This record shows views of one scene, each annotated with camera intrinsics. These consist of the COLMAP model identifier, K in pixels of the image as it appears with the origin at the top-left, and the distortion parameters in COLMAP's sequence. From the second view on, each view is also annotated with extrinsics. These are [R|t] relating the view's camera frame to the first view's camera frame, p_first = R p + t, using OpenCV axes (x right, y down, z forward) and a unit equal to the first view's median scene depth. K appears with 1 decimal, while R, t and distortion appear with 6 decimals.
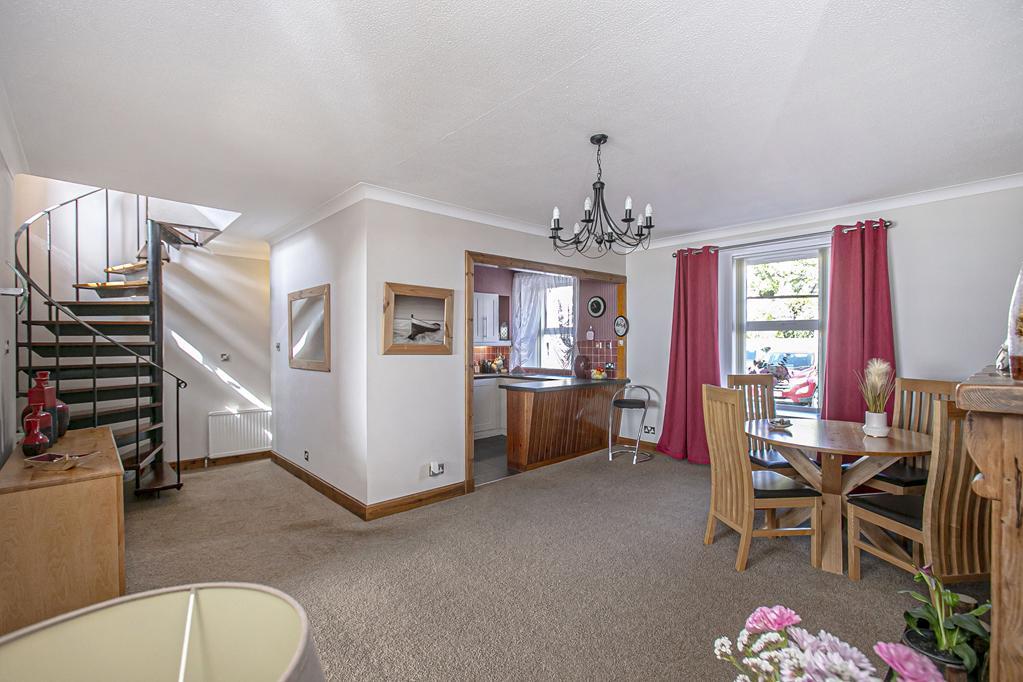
lens RADIAL K [[461.8, 0, 505.2], [0, 461.8, 343.8], [0, 0, 1]] dist [-0.001904, 0.000613]
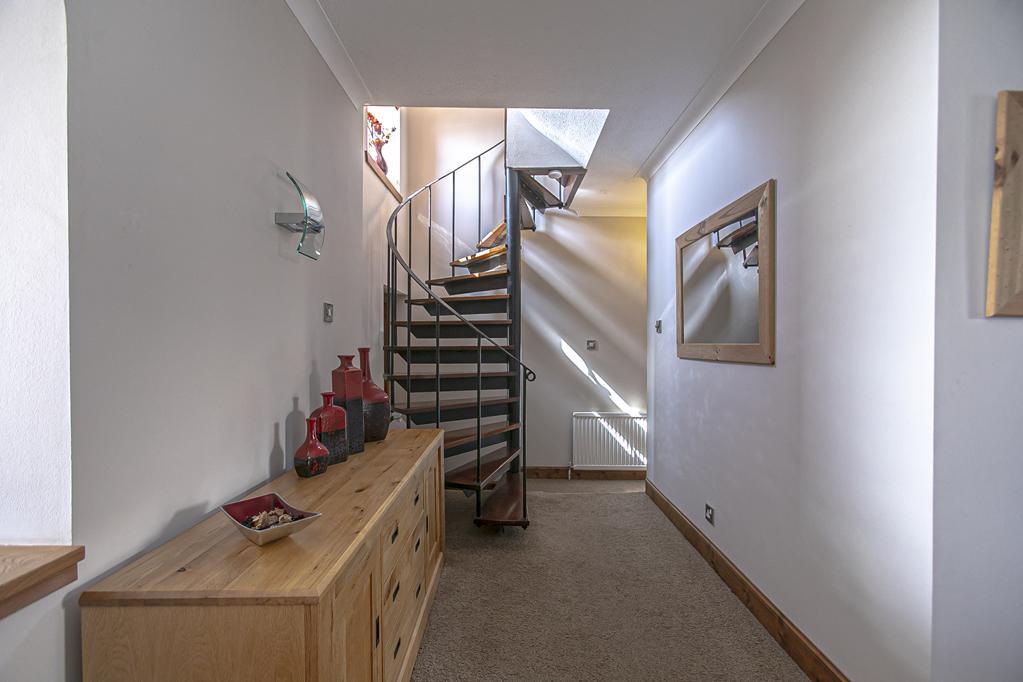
lens RADIAL K [[461.8, 0, 506.0], [0, 461.8, 345.2], [0, 0, 1]] dist [-0.001904, 0.000613]
pose [[0.735353, 0.010595, -0.677602, -0.225285], [-0.006431, 0.999942, 0.008656, 0.031615], [0.677654, -0.002007, 0.735378, 0.404634]]
